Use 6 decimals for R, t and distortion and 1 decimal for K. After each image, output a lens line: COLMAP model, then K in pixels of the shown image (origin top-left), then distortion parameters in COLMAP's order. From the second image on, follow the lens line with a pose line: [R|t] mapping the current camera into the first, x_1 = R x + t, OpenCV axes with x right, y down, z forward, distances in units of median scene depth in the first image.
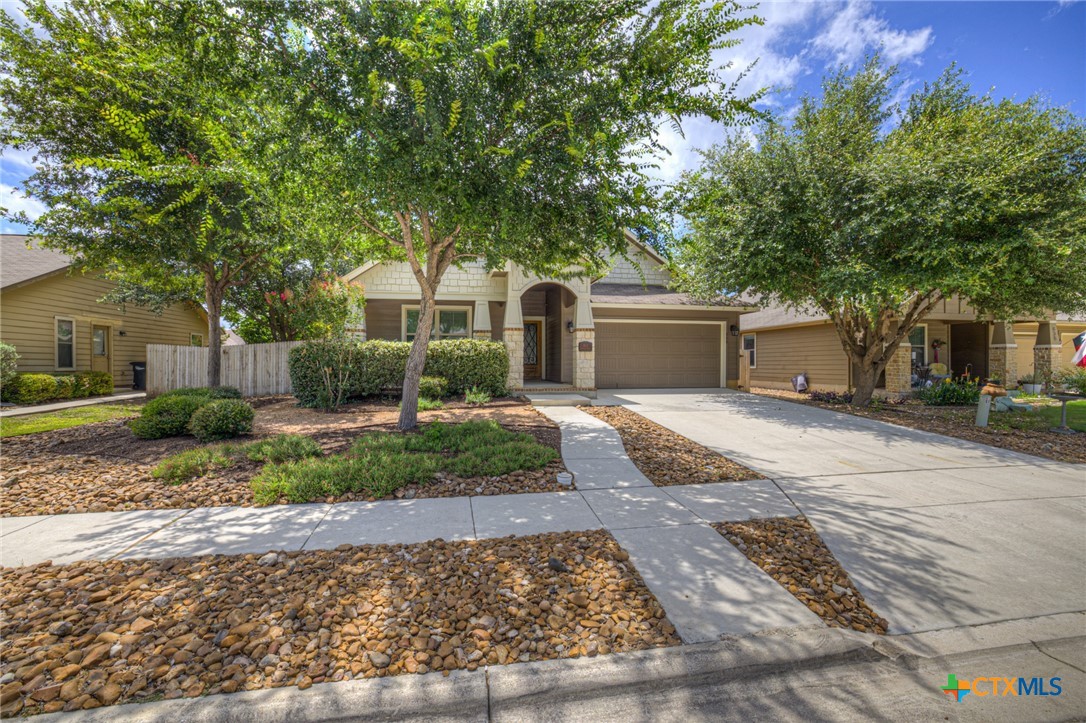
lens RADIAL K [[464.2, 0, 517.0], [0, 464.2, 359.5], [0, 0, 1]] dist [-0.053962, 0.016769]
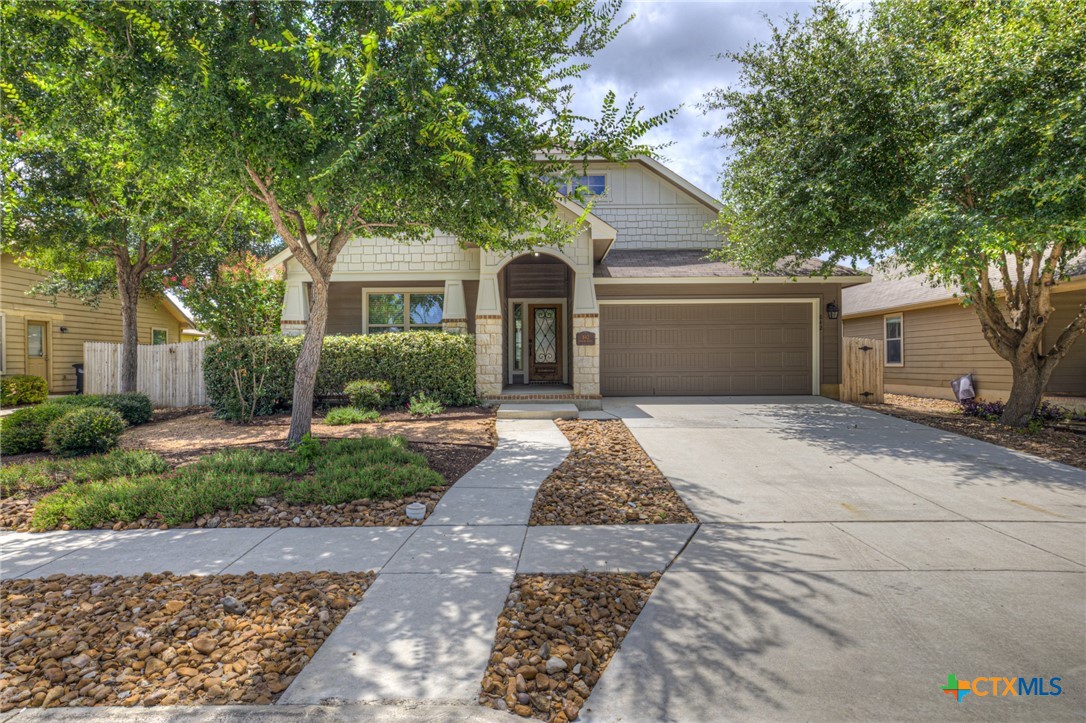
lens RADIAL K [[646.3, 0, 544.6], [0, 646.3, 350.0], [0, 0, 1]] dist [-0.000787, 0.003933]
pose [[0.983303, -0.010952, -0.181644, 0.296334], [0.009513, 0.999916, -0.008790, -0.001608], [0.181726, 0.006916, 0.983325, -0.020624]]
